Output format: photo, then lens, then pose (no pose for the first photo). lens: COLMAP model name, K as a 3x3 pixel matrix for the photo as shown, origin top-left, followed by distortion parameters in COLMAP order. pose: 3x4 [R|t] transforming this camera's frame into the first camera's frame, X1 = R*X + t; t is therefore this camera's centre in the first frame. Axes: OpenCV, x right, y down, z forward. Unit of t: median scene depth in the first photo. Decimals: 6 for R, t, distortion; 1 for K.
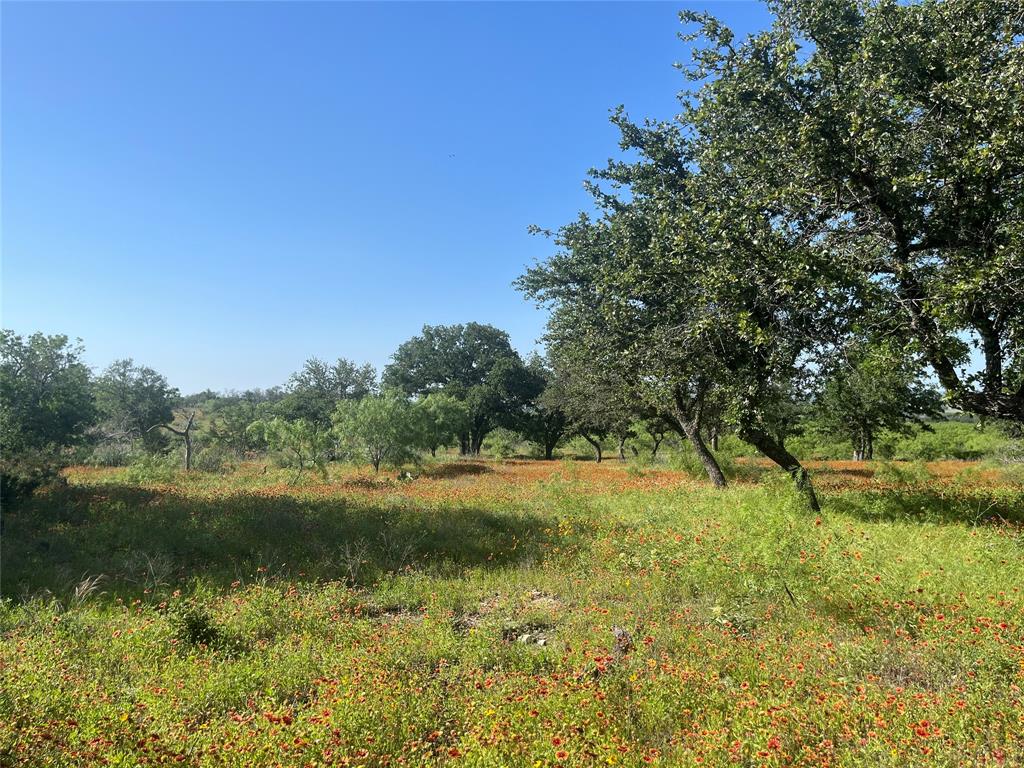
lens RADIAL K [[772.6, 0, 510.1], [0, 772.6, 389.4], [0, 0, 1]] dist [0.030936, -0.012418]
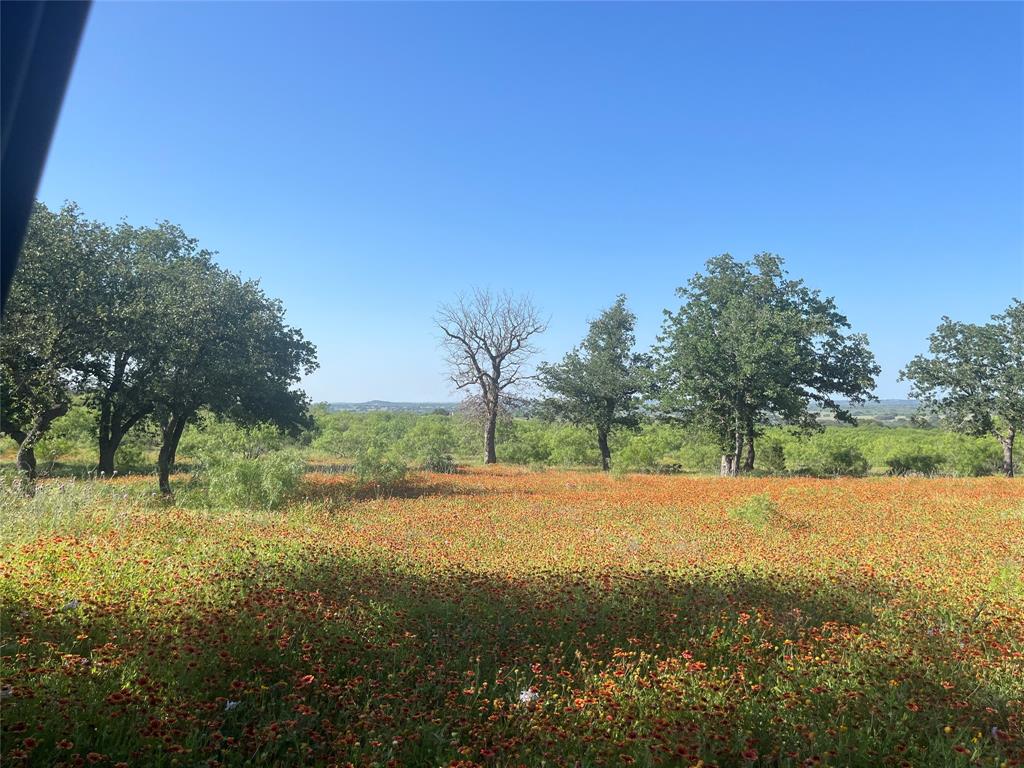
lens RADIAL K [[772.6, 0, 509.0], [0, 772.6, 383.3], [0, 0, 1]] dist [0.030936, -0.012418]
pose [[0.991287, 0.017008, 0.130613, 0.218378], [-0.015094, 0.999764, -0.015626, 0.038730], [-0.130848, 0.013518, 0.991310, 0.472373]]
